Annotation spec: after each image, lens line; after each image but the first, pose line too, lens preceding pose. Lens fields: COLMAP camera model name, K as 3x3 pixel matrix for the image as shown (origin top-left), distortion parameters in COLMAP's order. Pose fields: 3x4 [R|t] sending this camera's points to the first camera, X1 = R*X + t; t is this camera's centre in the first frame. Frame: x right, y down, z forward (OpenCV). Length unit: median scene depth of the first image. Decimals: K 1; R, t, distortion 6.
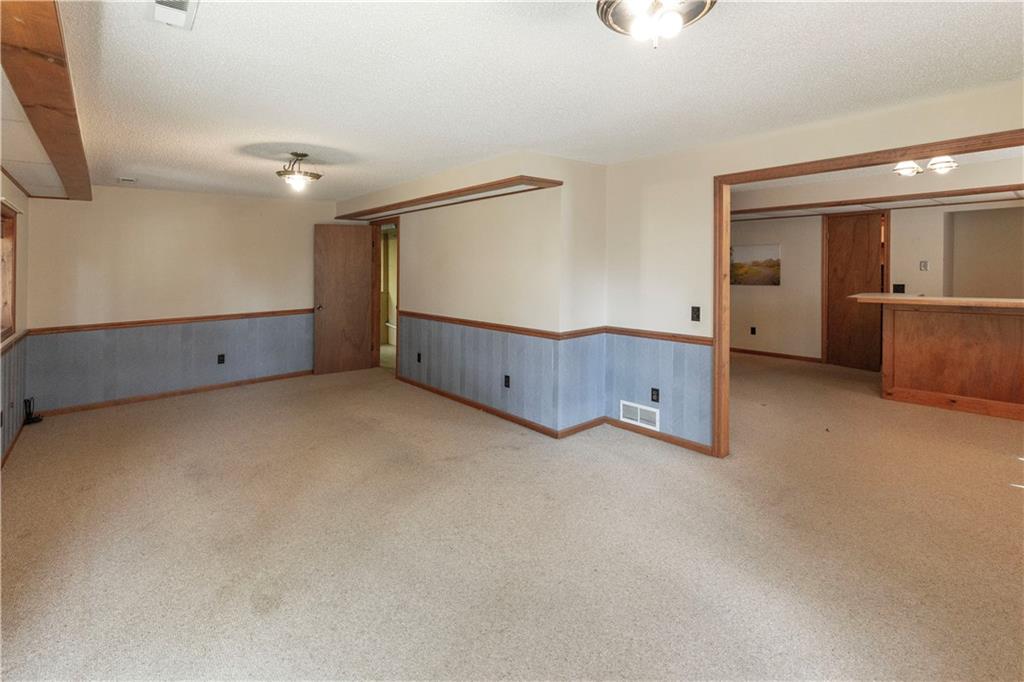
lens RADIAL K [[460.5, 0, 507.7], [0, 460.5, 287.2], [0, 0, 1]] dist [0.000655, 0.000388]
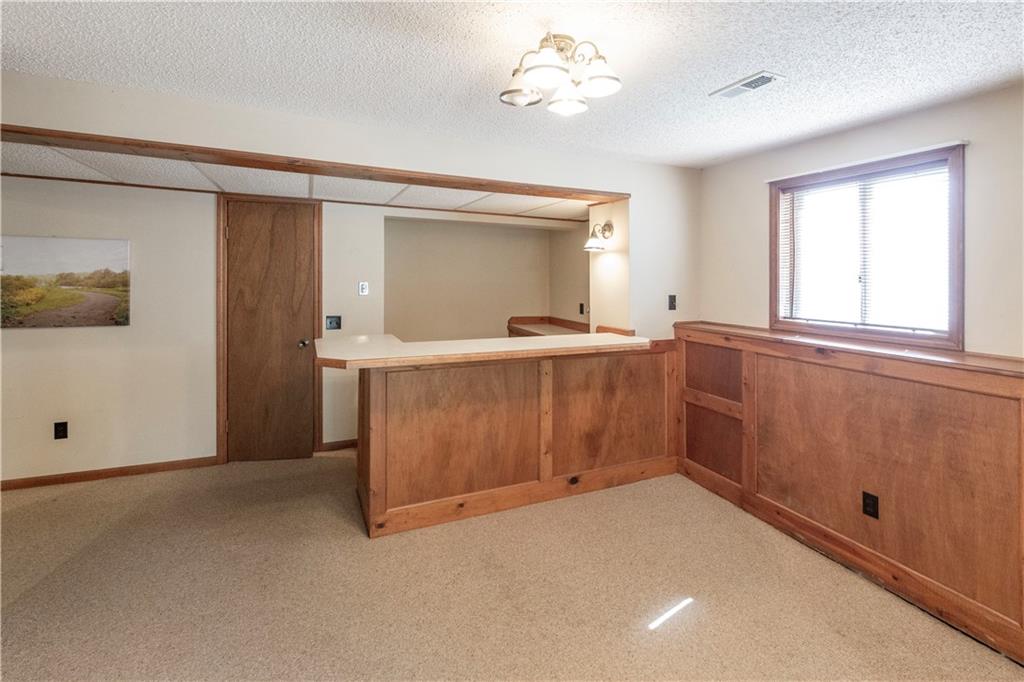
lens RADIAL K [[460.5, 0, 507.7], [0, 460.5, 287.2], [0, 0, 1]] dist [0.000655, 0.000388]
pose [[0.279716, 0.000960, 0.960082, 0.298299], [0.022344, 0.999722, -0.007510, -0.039127], [-0.959823, 0.023553, 0.279617, 0.604891]]
